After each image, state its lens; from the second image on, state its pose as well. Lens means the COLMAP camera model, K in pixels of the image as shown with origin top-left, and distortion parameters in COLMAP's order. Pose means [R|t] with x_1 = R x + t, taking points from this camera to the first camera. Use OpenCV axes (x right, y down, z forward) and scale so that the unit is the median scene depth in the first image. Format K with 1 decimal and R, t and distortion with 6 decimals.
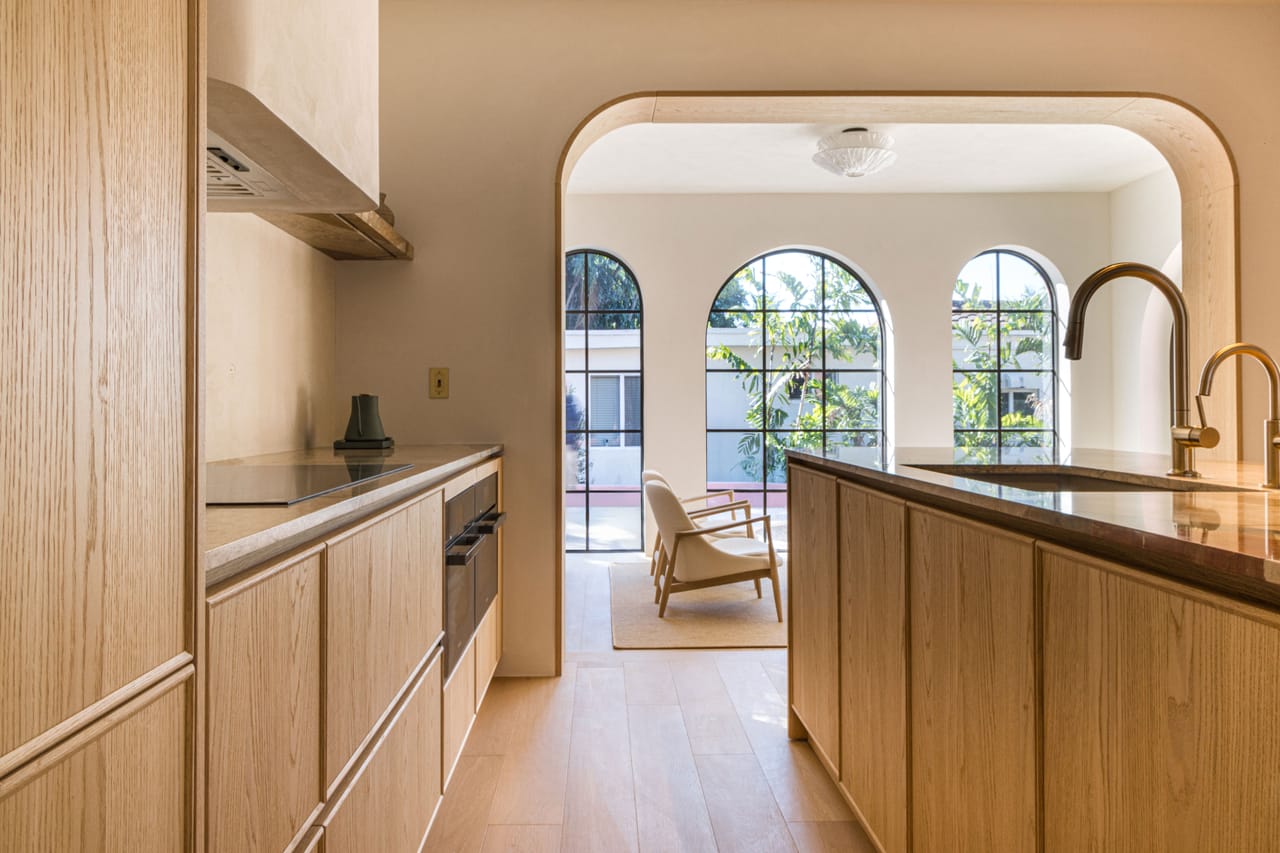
lens RADIAL K [[860.7, 0, 634.8], [0, 860.7, 390.1], [0, 0, 1]] dist [0.006794, -0.000385]
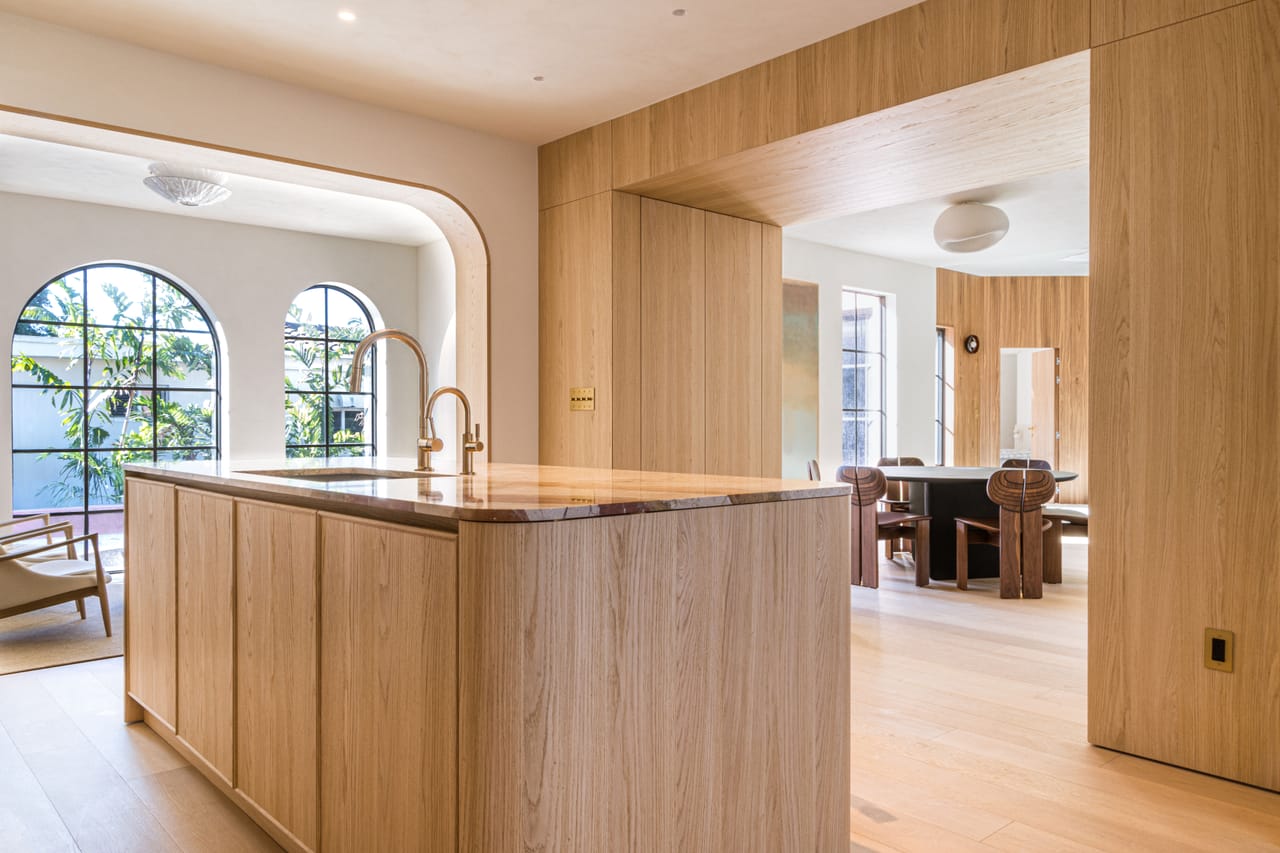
lens RADIAL K [[895.5, 0, 640.0], [0, 895.5, 426.5], [0, 0, 1]] dist [0.004499, 0.001085]
pose [[0.751852, -0.003288, 0.659324, -0.043740], [-0.011486, 0.999771, 0.018084, -0.004130], [-0.659232, -0.021169, 0.751642, -0.157324]]
